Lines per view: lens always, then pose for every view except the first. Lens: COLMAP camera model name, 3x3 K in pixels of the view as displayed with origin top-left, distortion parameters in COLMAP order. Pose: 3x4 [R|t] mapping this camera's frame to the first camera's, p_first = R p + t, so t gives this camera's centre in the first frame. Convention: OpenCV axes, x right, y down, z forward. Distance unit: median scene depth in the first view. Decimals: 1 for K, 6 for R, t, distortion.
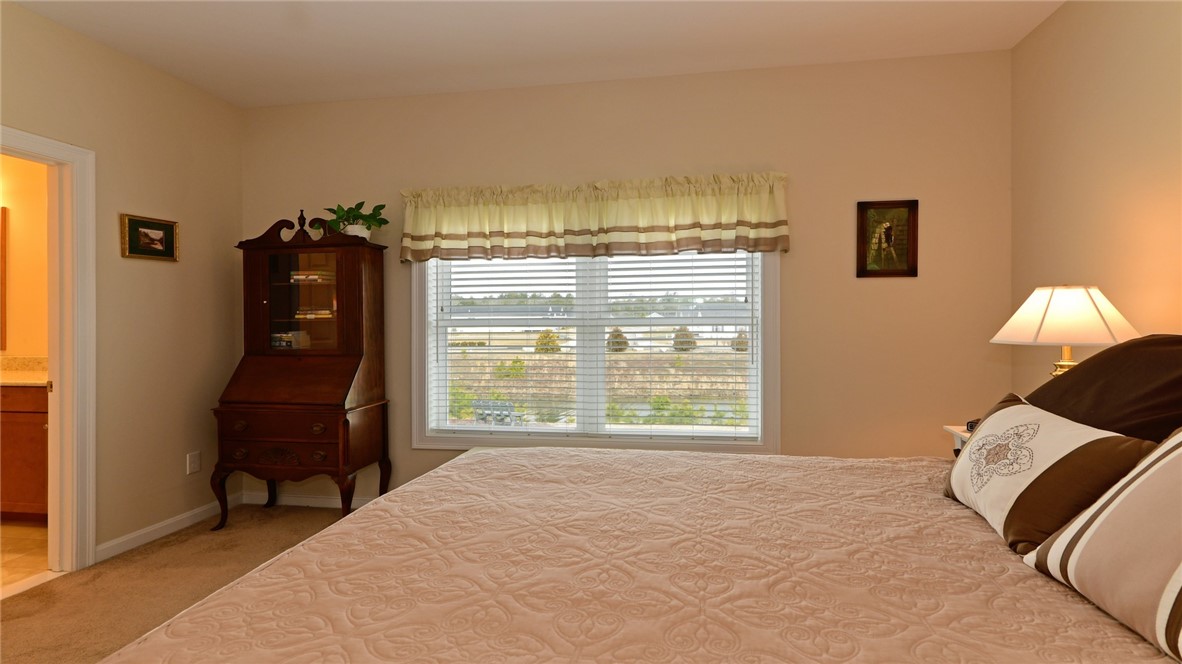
lens RADIAL K [[626.6, 0, 594.4], [0, 626.6, 327.6], [0, 0, 1]] dist [0.003575, 0.000844]
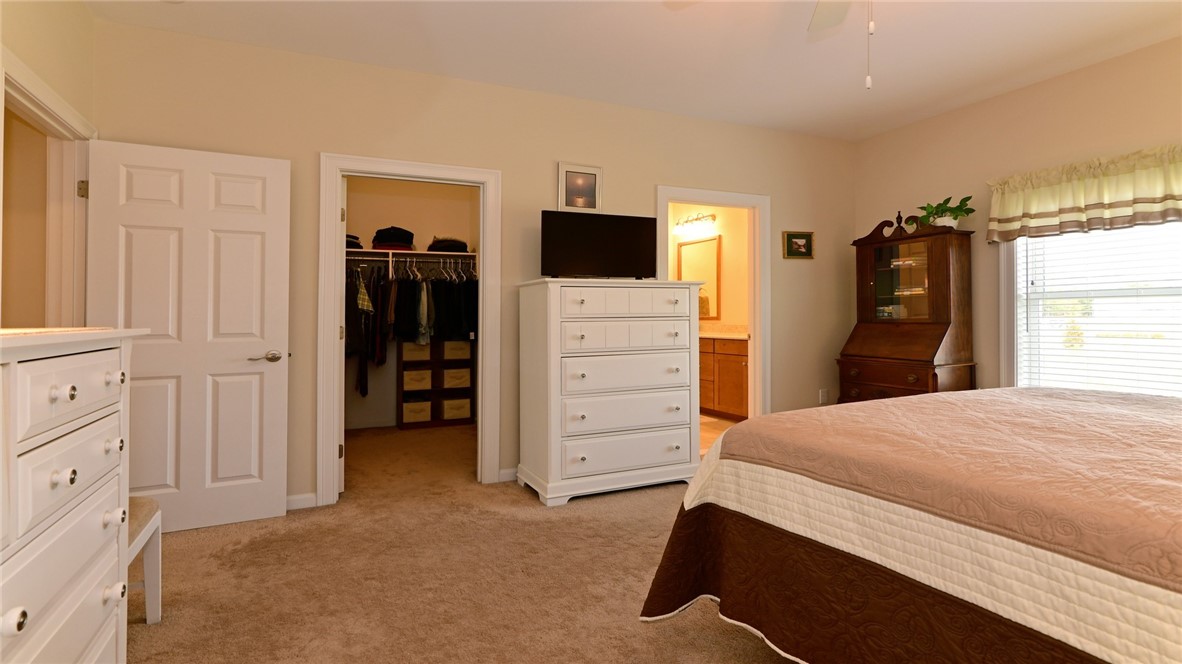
lens RADIAL K [[587.3, 0, 585.2], [0, 587.3, 315.9], [0, 0, 1]] dist [-0.000247, 0.001170]
pose [[0.586069, -0.001694, -0.810260, 0.135971], [0.004457, 0.999989, 0.001133, 0.024741], [0.810249, -0.004275, 0.586070, -0.238088]]
